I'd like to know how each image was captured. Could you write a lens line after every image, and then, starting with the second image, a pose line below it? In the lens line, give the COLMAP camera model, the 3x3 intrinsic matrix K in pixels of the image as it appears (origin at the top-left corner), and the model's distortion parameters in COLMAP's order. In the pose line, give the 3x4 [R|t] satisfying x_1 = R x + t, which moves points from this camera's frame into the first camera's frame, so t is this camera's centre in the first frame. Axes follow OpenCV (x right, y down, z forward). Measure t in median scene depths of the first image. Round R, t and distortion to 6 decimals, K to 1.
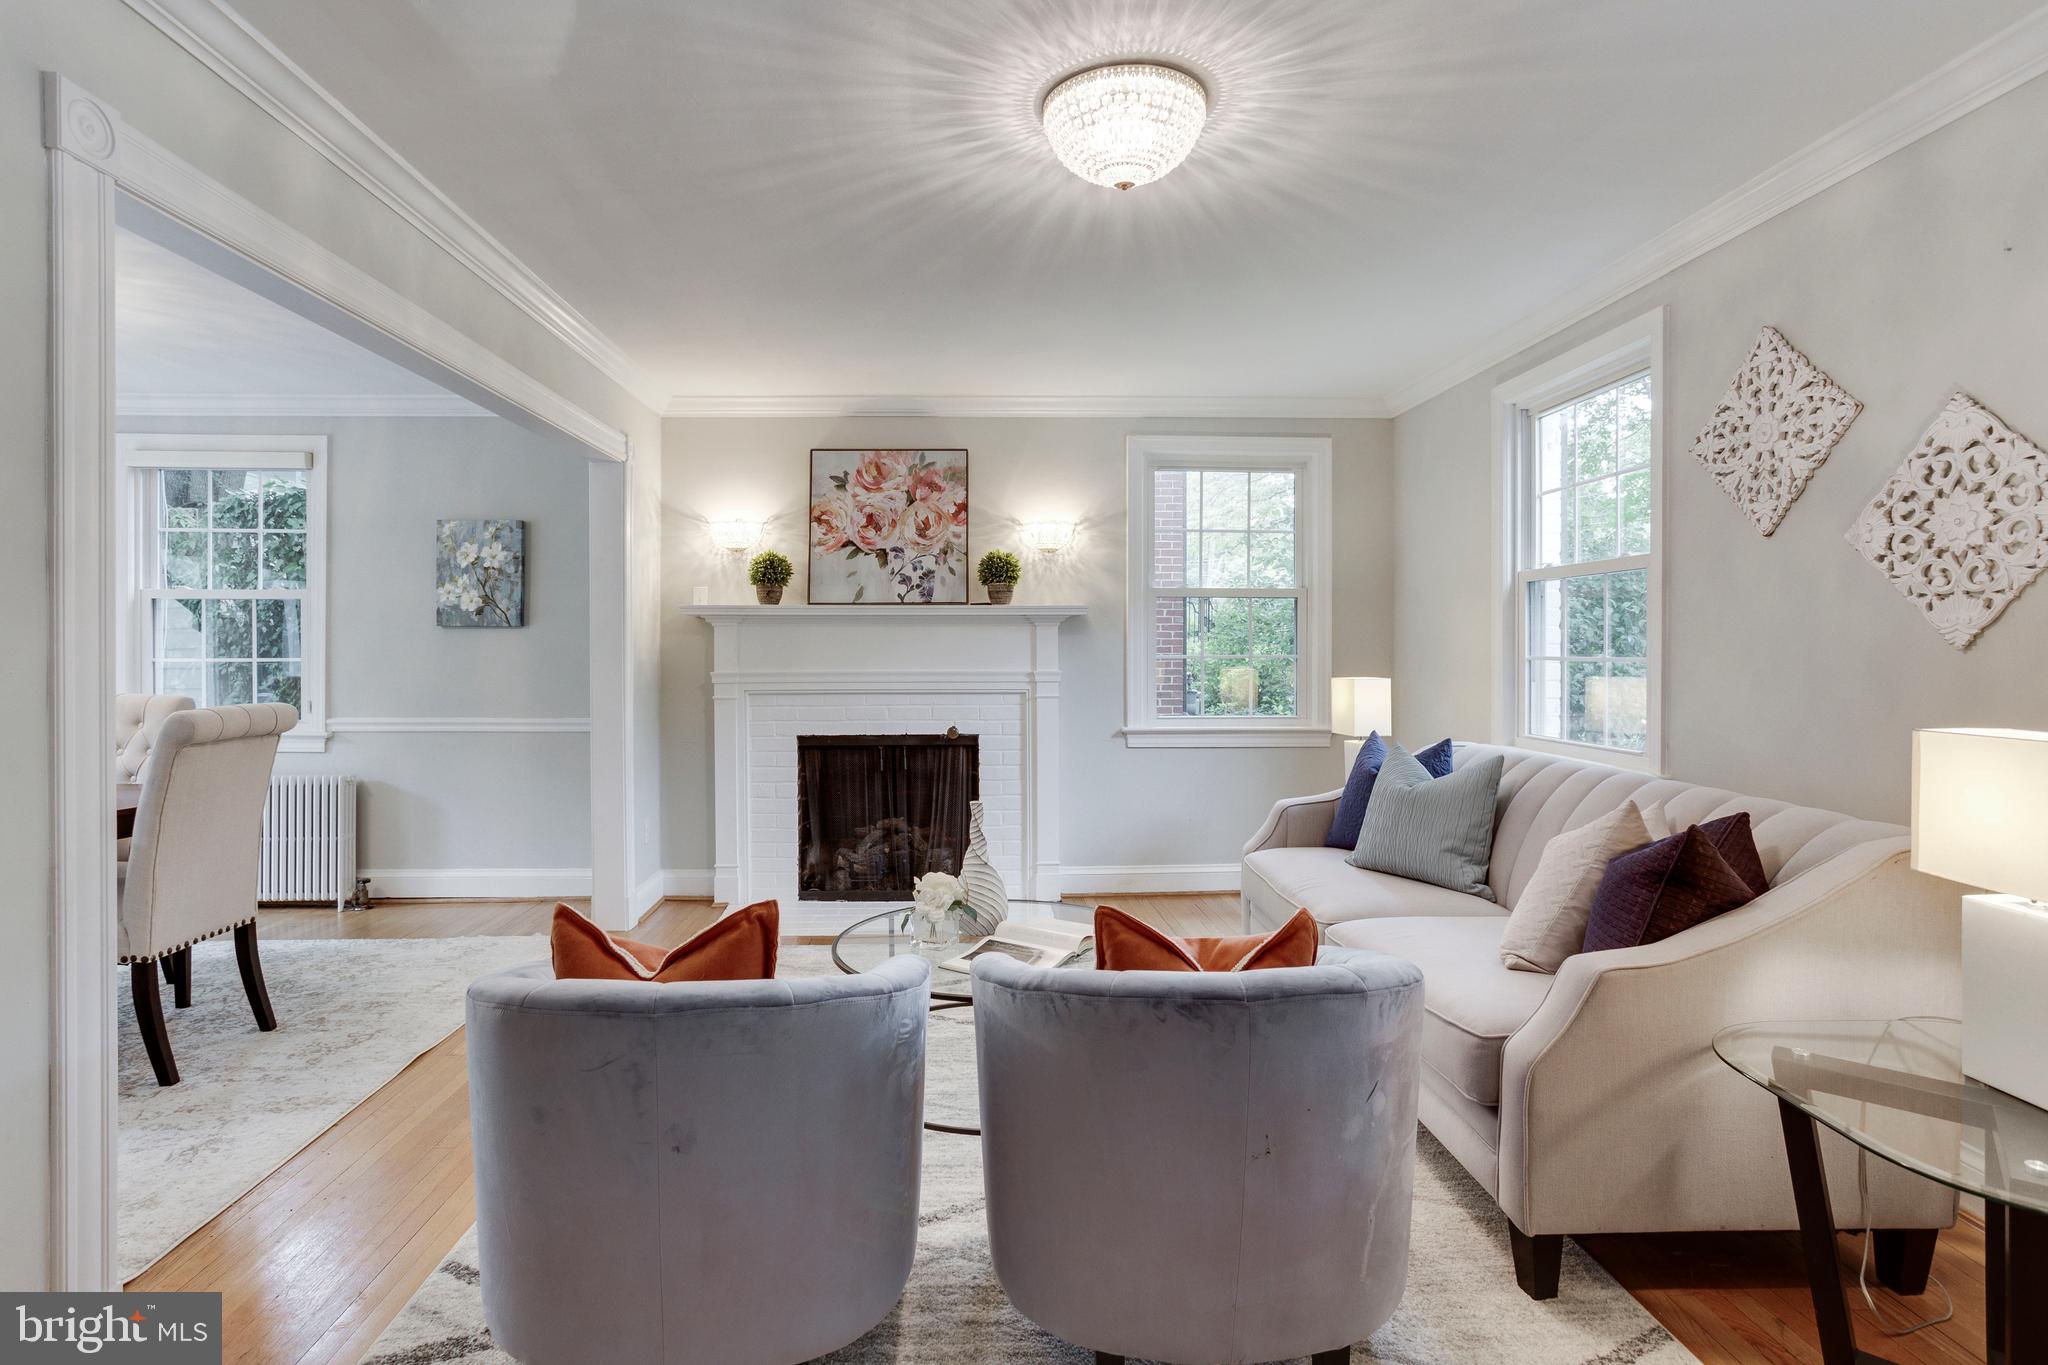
lens RADIAL K [[1013.1, 0, 970.5], [0, 1013.1, 691.3], [0, 0, 1]] dist [-0.005876, -0.000023]
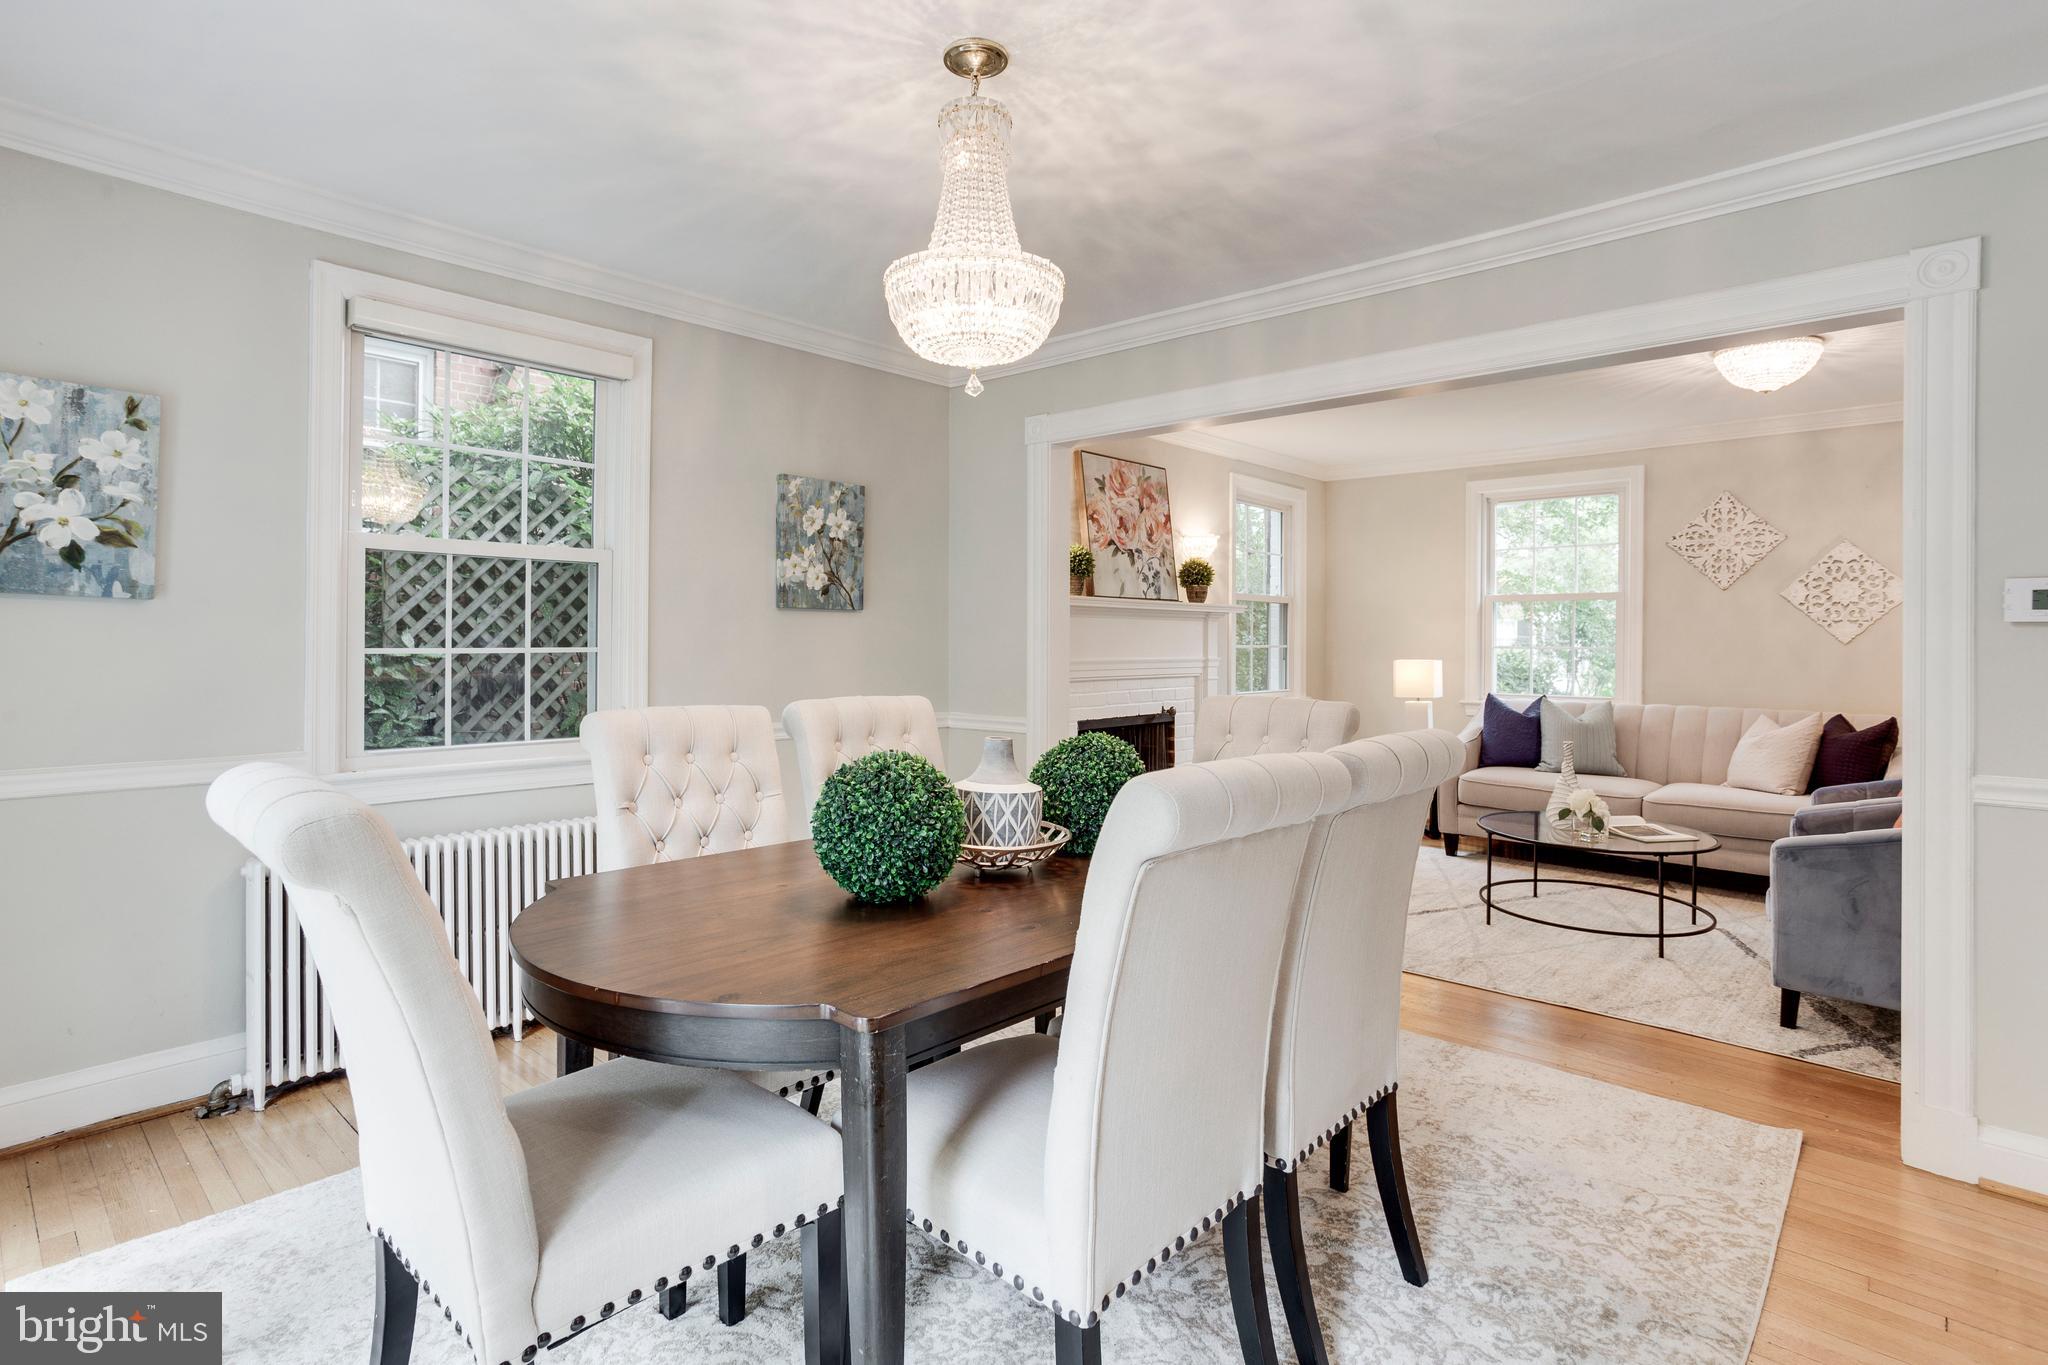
lens RADIAL K [[1013.1, 0, 970.5], [0, 1013.1, 691.3], [0, 0, 1]] dist [-0.005876, -0.000023]
pose [[0.710969, -0.029733, 0.702595, -0.998647], [0.023506, 0.999552, 0.018513, -0.009214], [-0.702830, 0.003353, 0.711350, 0.330610]]
